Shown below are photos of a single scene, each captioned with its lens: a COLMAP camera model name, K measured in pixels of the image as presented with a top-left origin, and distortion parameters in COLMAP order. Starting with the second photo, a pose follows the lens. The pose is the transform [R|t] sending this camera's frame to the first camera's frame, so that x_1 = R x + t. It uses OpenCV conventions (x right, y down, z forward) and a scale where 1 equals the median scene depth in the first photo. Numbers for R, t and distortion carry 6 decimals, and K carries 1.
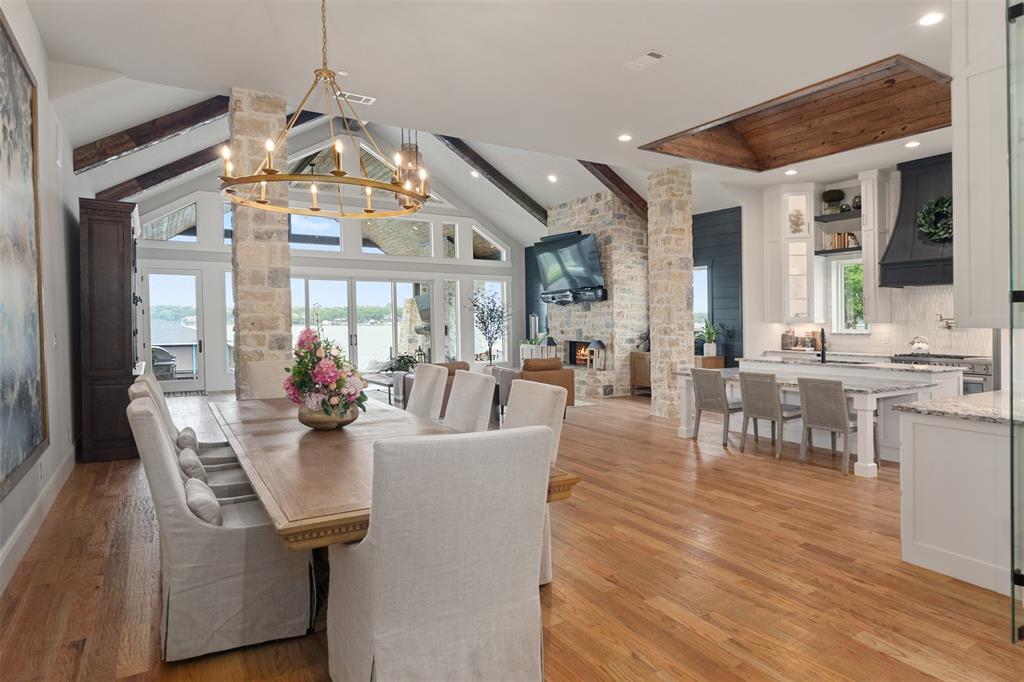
lens RADIAL K [[587.5, 0, 512.0], [0, 587.5, 332.7], [0, 0, 1]] dist [0.000379, 0.000111]
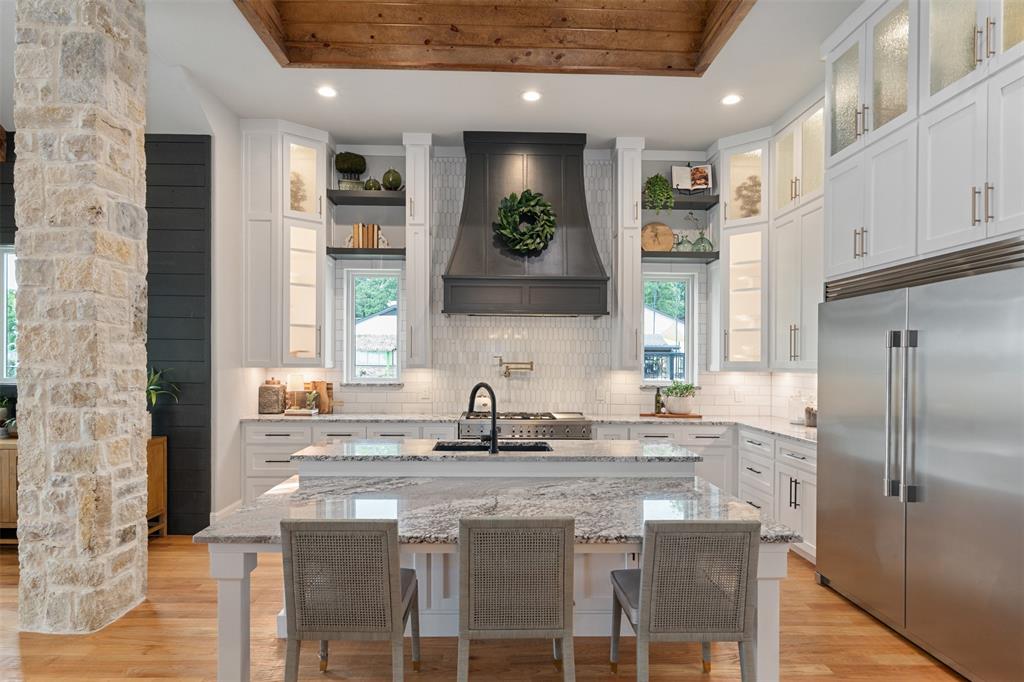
lens RADIAL K [[632.5, 0, 508.1], [0, 632.5, 355.4], [0, 0, 1]] dist [-0.004809, -0.001134]
pose [[0.489204, 0.011120, 0.872098, 0.051043], [0.009748, 0.999787, -0.018217, -0.017396], [-0.872115, 0.017413, 0.488991, 0.576676]]
